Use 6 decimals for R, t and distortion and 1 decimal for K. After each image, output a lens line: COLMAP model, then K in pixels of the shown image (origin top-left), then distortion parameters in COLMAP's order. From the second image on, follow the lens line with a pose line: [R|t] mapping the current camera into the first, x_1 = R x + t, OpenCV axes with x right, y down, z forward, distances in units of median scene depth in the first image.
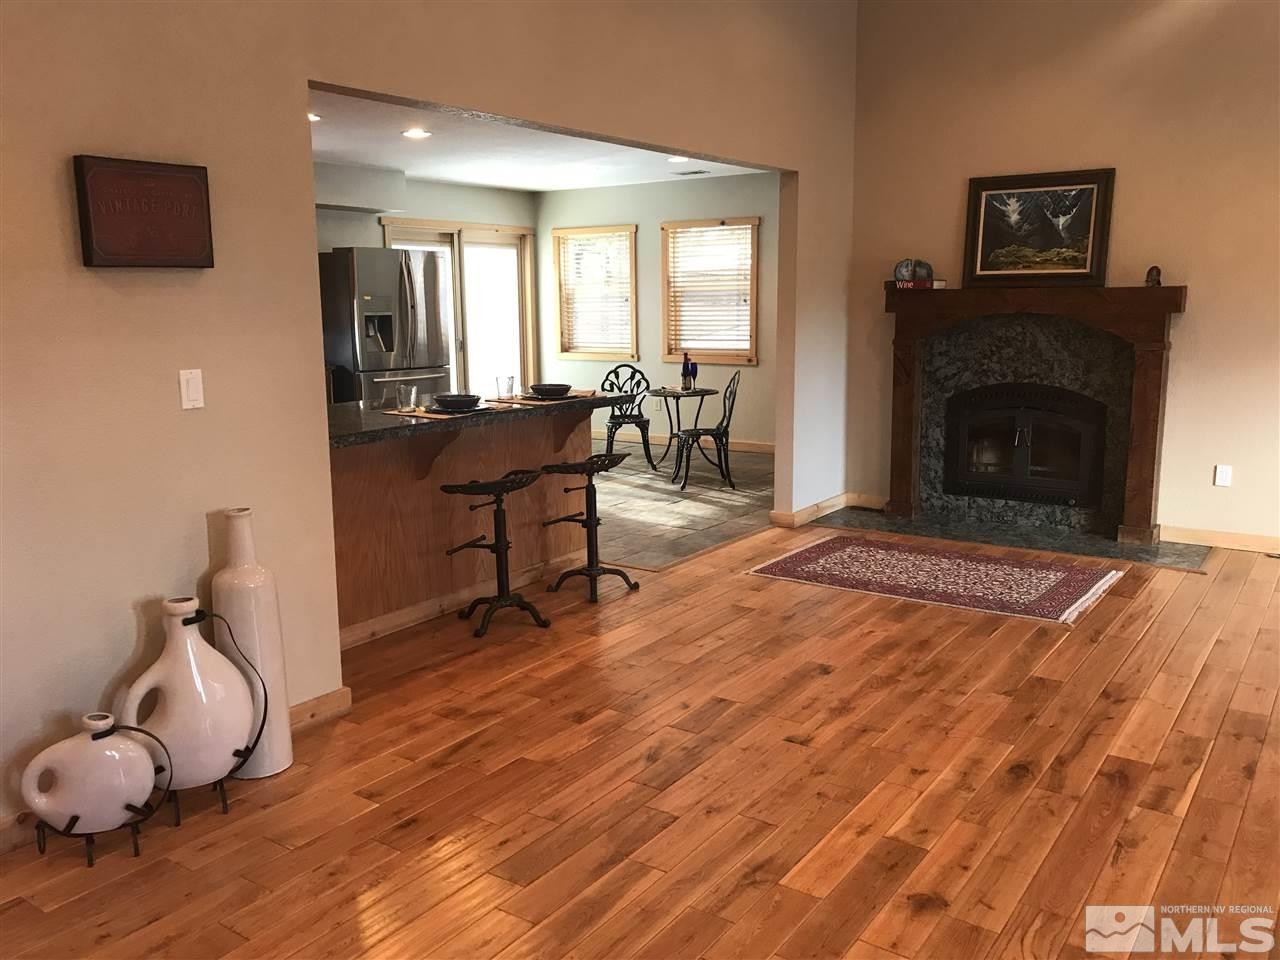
lens RADIAL K [[1038.6, 0, 643.9], [0, 1038.6, 461.8], [0, 0, 1]] dist [0.048332, -0.061737]
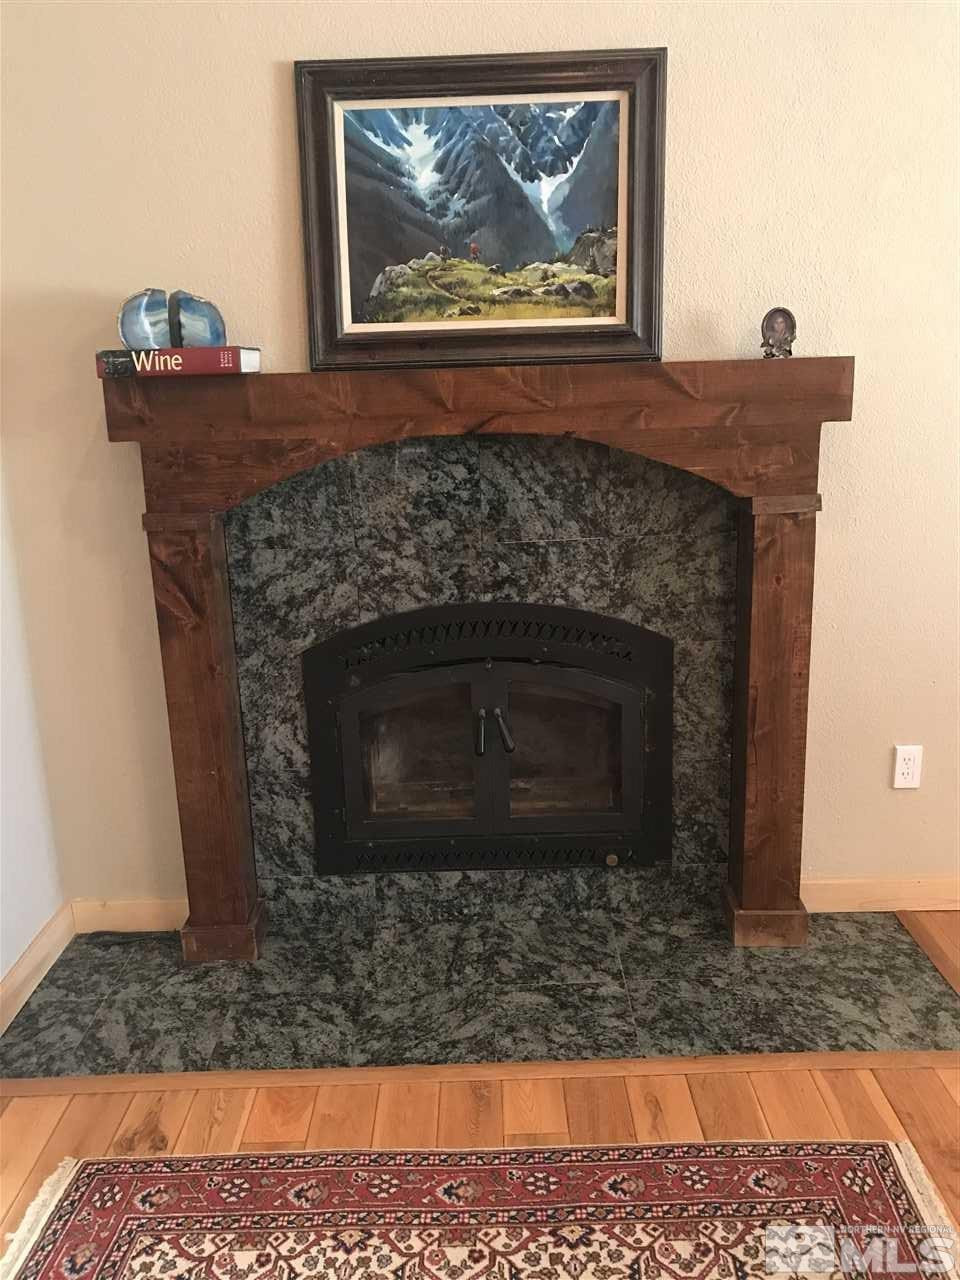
lens RADIAL K [[1038.6, 0, 480.0], [0, 1038.6, 640.0], [0, 0, 1]] dist [0.048332, -0.061737]
pose [[0.818997, -0.153014, 0.553020, 0.140214], [0.112370, 0.987897, 0.106924, -0.110206], [-0.562687, -0.025427, 0.826279, 0.694839]]
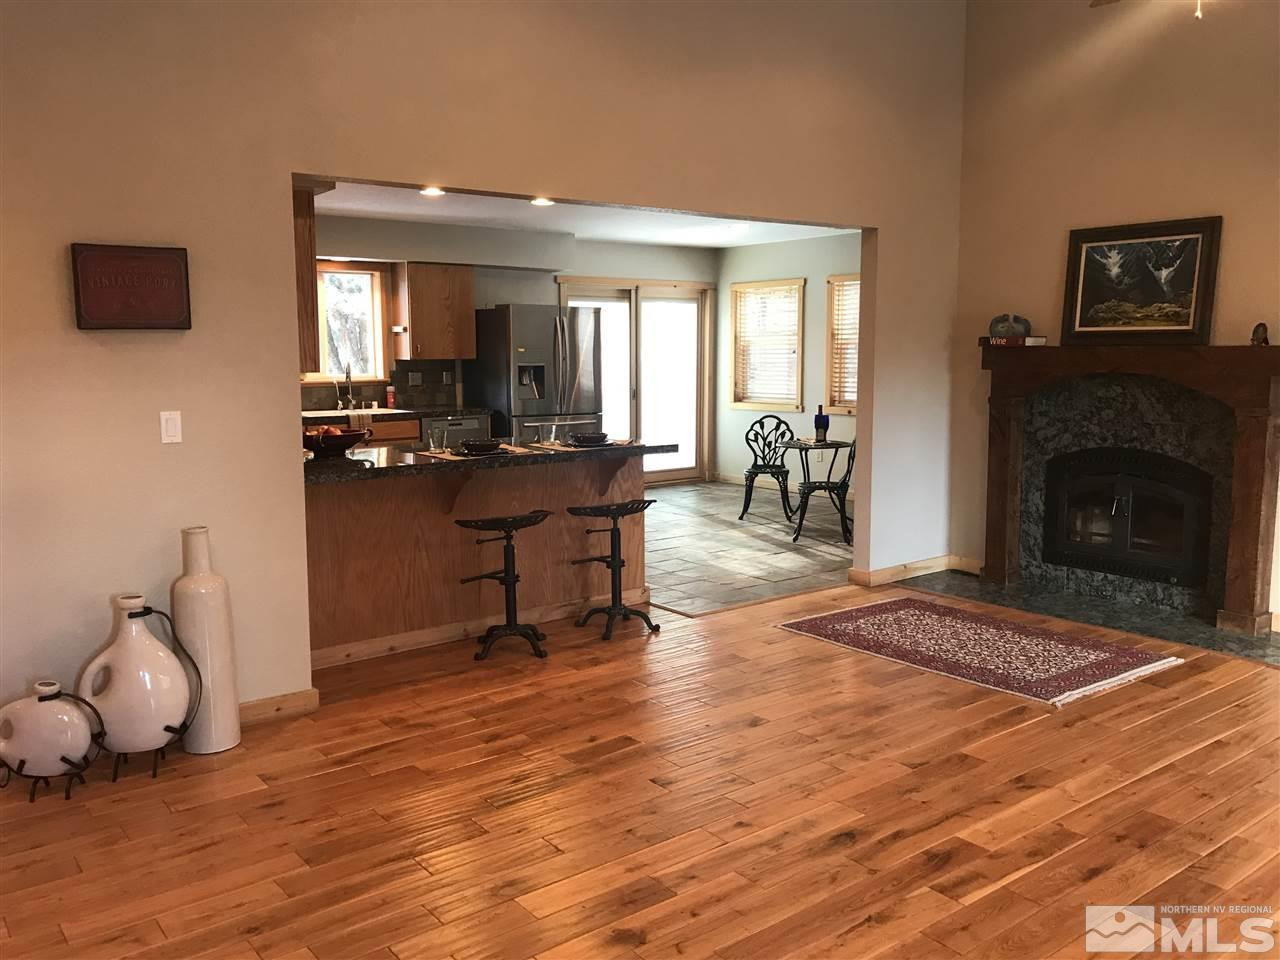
lens RADIAL K [[1038.6, 0, 643.9], [0, 1038.6, 461.8], [0, 0, 1]] dist [0.048332, -0.061737]
pose [[0.957052, 0.039457, -0.287219, 0.234881], [-0.052351, 0.997930, -0.037351, -0.006284], [0.285151, 0.050783, 0.957136, -0.007888]]
